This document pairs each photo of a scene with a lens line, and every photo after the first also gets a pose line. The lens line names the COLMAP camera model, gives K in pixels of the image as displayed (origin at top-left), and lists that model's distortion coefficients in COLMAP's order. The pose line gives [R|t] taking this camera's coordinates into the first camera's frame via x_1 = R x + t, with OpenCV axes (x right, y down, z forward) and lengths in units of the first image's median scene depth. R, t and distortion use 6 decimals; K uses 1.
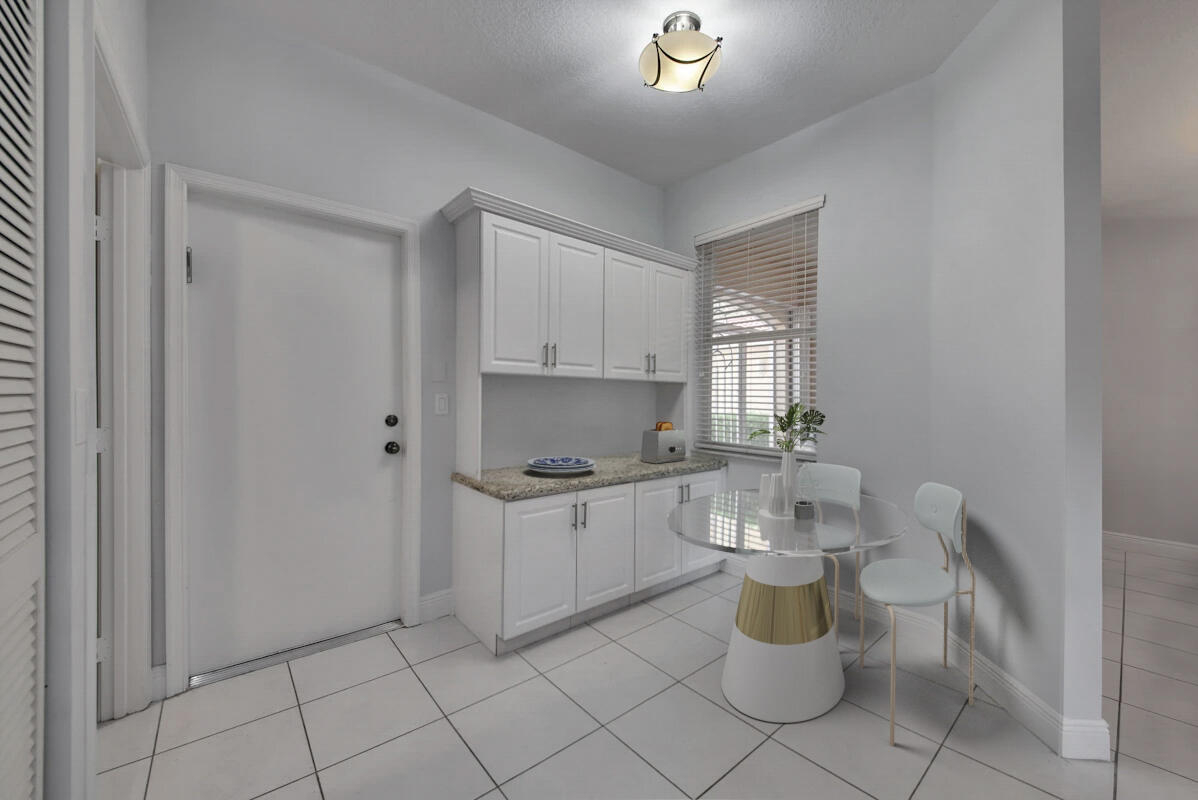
lens RADIAL K [[454.3, 0, 594.5], [0, 454.3, 396.1], [0, 0, 1]] dist [0.033167, -0.028690]
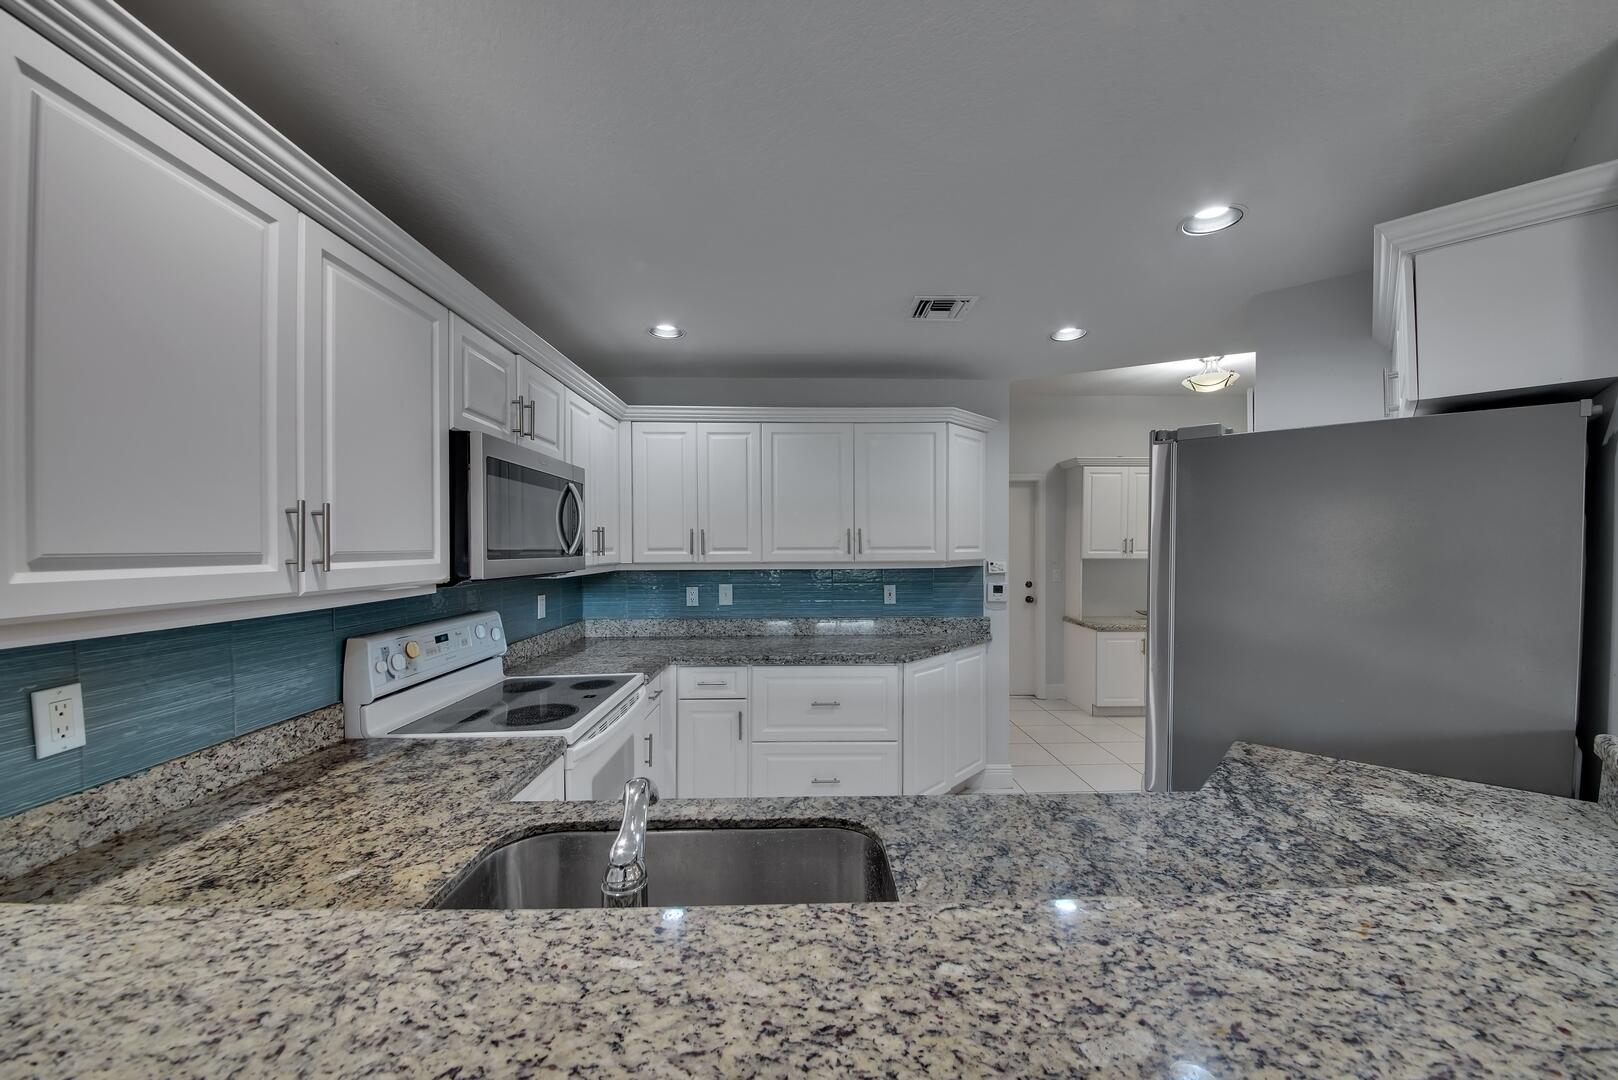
lens RADIAL K [[573.5, 0, 813.0], [0, 573.5, 550.4], [0, 0, 1]] dist [0.009216, -0.016501]
pose [[0.787657, -0.005364, -0.616091, 0.283549], [0.008696, 0.999959, 0.002411, -0.093075], [0.616053, -0.007256, 0.787671, -1.316645]]
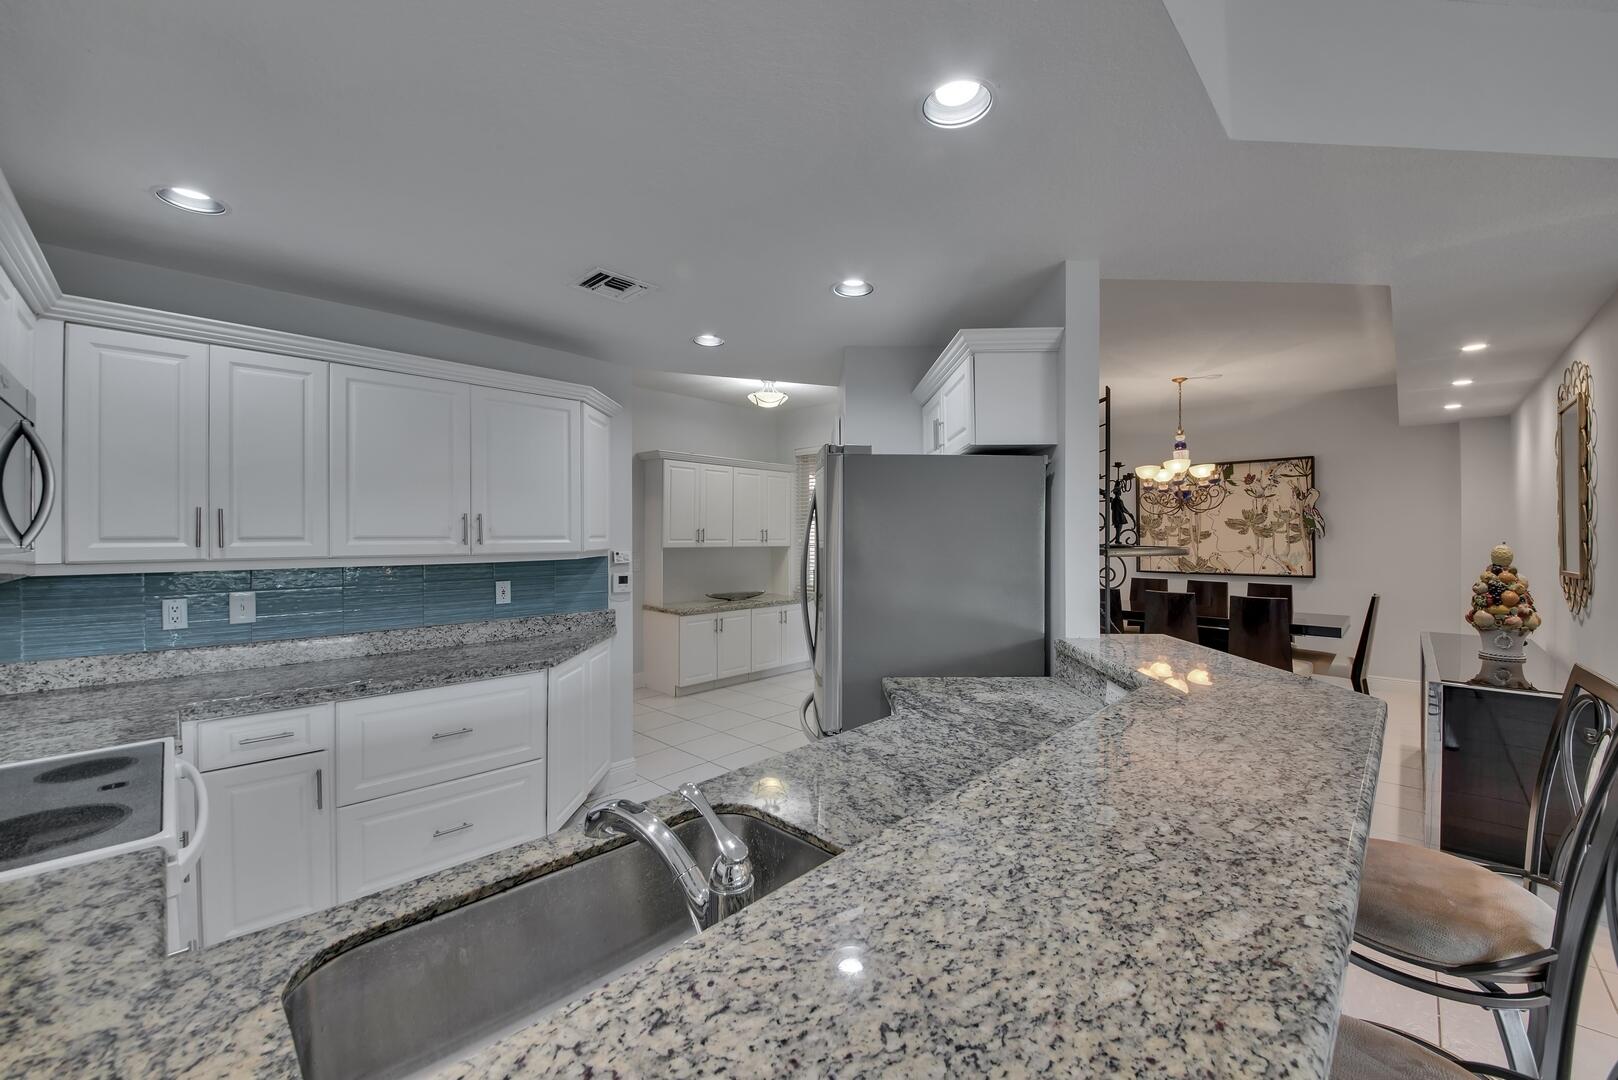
lens RADIAL K [[613.6, 0, 802.9], [0, 613.6, 534.7], [0, 0, 1]] dist [0.033167, -0.028690]
pose [[0.994948, -0.008403, 0.100042, 0.057843], [0.008570, 0.999963, -0.001237, -0.092956], [-0.100028, 0.002088, 0.994982, -1.438056]]
